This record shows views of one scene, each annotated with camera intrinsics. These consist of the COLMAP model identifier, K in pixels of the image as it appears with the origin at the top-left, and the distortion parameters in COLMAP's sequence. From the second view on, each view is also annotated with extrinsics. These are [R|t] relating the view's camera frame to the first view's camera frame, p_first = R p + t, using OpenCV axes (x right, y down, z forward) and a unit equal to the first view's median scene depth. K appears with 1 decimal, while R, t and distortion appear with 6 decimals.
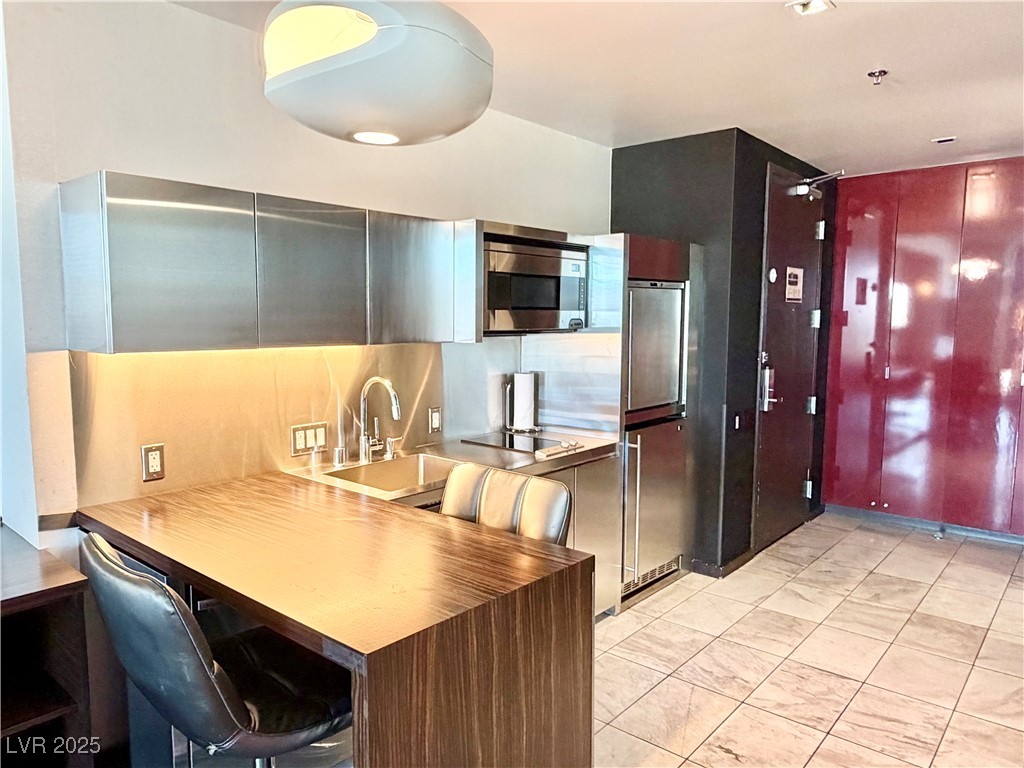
lens RADIAL K [[714.8, 0, 512.0], [0, 714.8, 384.0], [0, 0, 1]] dist [0.001448, -0.000404]
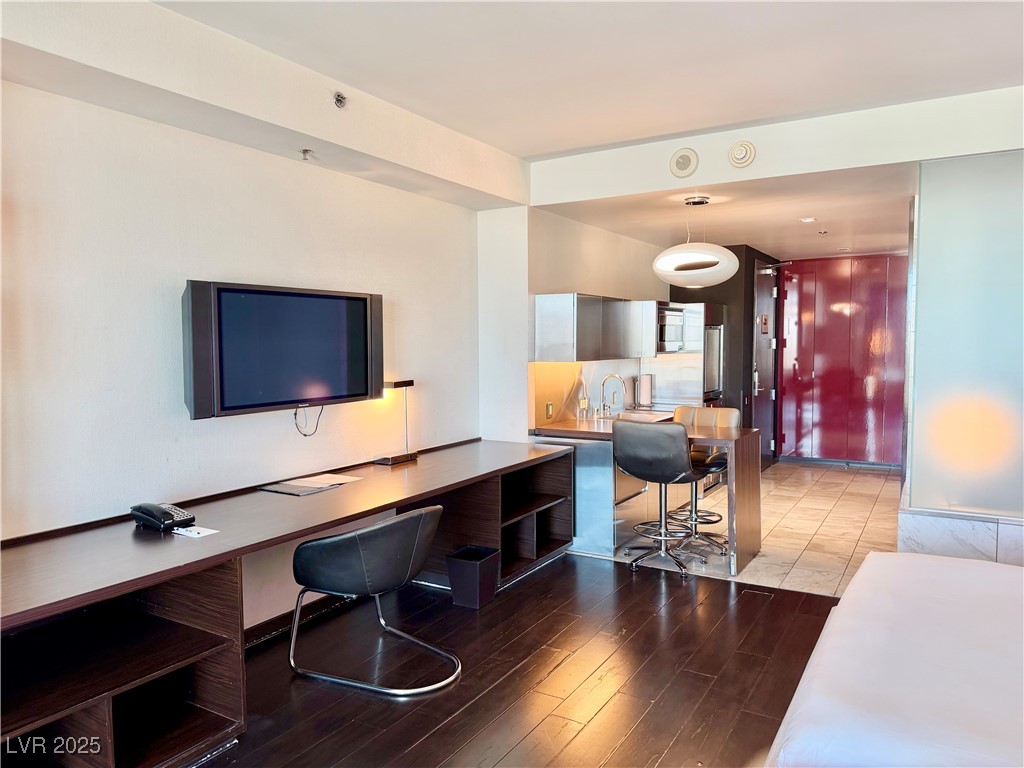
lens RADIAL K [[713.2, 0, 496.8], [0, 713.2, 384.1], [0, 0, 1]] dist [0.079819, -0.173639]
pose [[0.989595, -0.019601, 0.142540, -0.542352], [0.024678, 0.999119, -0.033933, 0.053715], [-0.141749, 0.037098, 0.989207, -0.685959]]
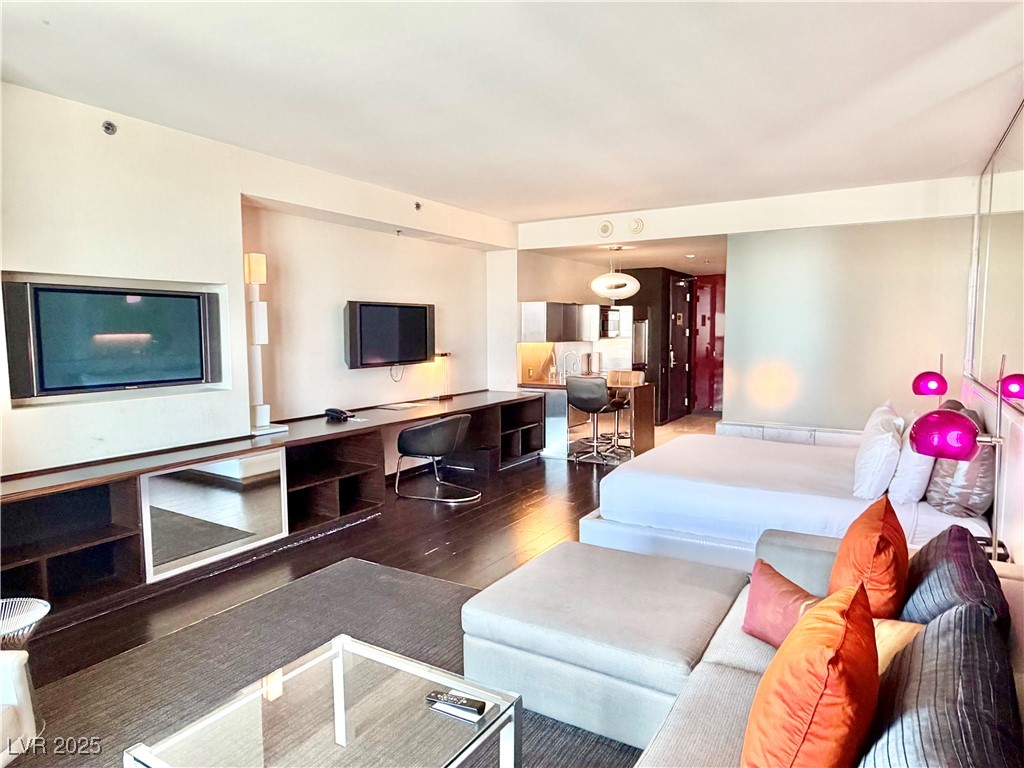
lens RADIAL K [[640.2, 0, 512.0], [0, 640.2, 384.0], [0, 0, 1]] dist [-0.002637, -0.001045]
pose [[0.986054, -0.022441, 0.164906, -0.629504], [0.024060, 0.999680, -0.007828, 0.104474], [-0.164678, 0.011687, 0.986278, -1.259248]]
